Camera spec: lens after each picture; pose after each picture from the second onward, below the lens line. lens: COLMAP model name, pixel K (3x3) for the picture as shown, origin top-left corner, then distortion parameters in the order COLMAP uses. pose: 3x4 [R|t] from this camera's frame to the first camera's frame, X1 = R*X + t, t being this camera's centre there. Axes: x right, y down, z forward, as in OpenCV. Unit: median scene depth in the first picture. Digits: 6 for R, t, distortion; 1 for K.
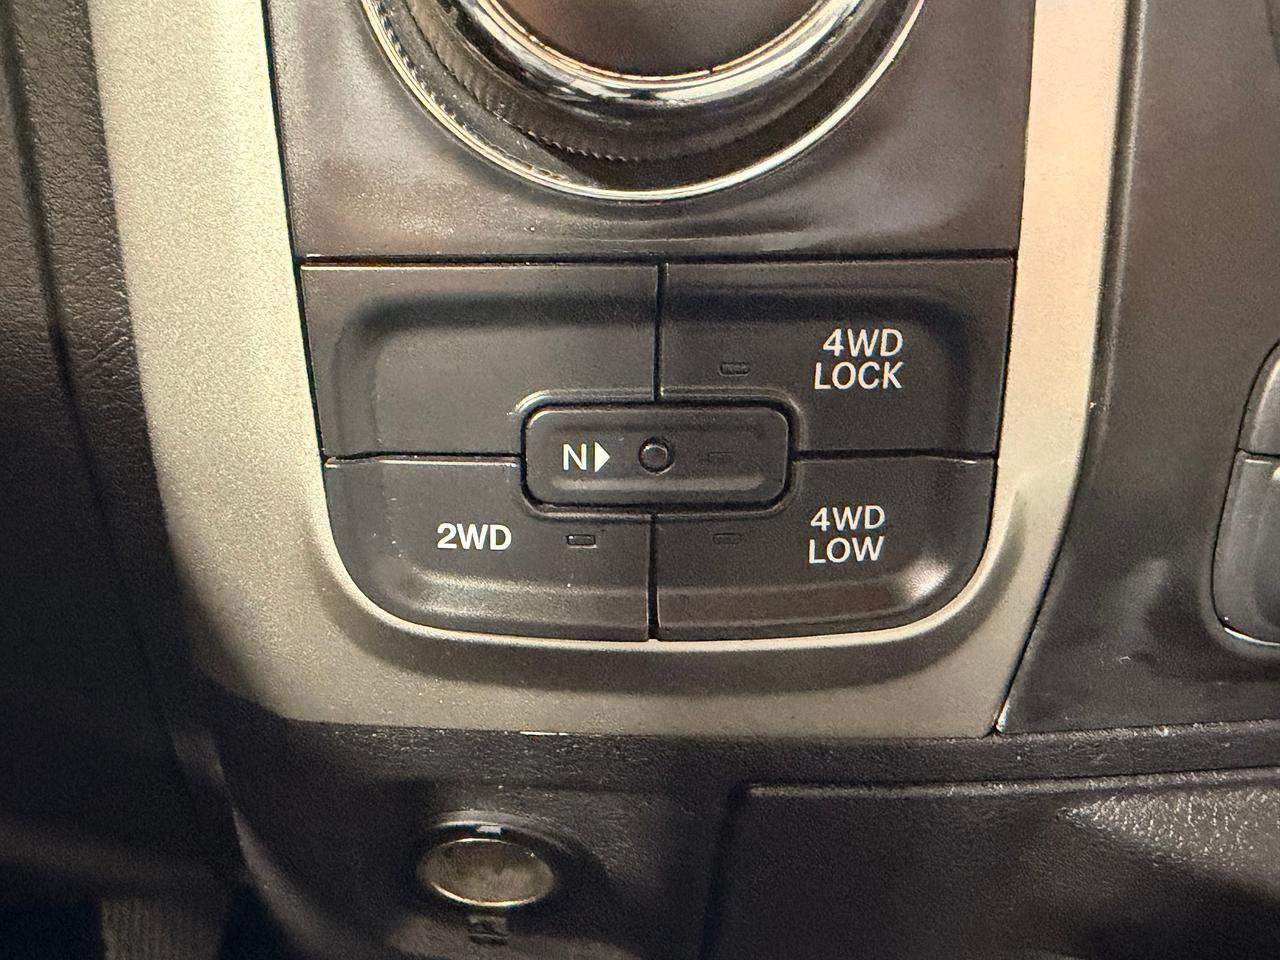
lens RADIAL K [[1276.9, 0, 640.0], [0, 1276.9, 480.0], [0, 0, 1]] dist [0.074934, 0.000342]
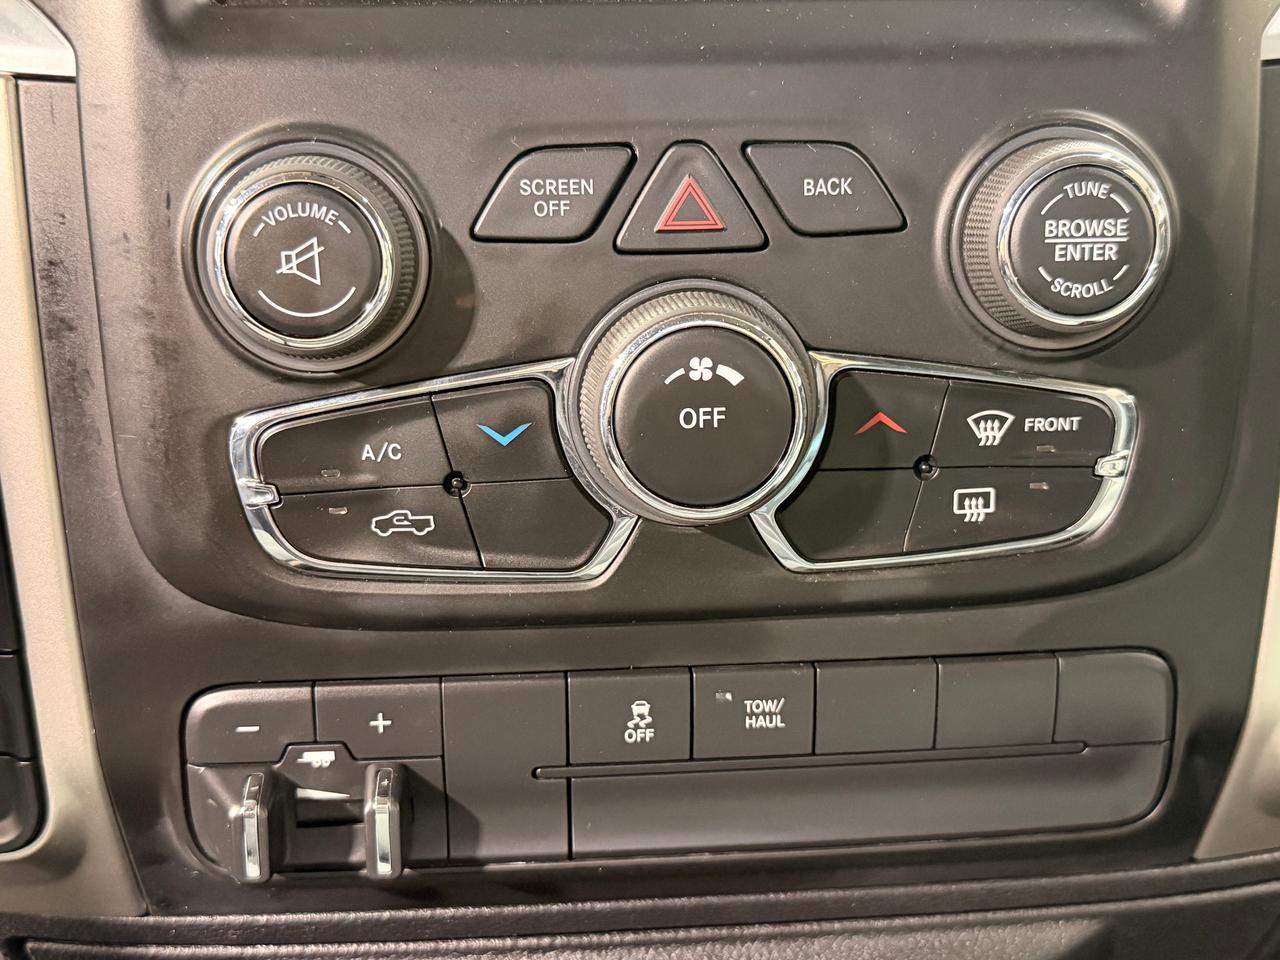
lens RADIAL K [[1492.8, 0, 640.0], [0, 1492.8, 480.0], [0, 0, 1]] dist [0.144069, -0.440242]
pose [[0.993407, 0.018314, -0.113172, 1.081357], [-0.021661, 0.999362, -0.028412, -0.292193], [0.112579, 0.030676, 0.993169, -0.764827]]
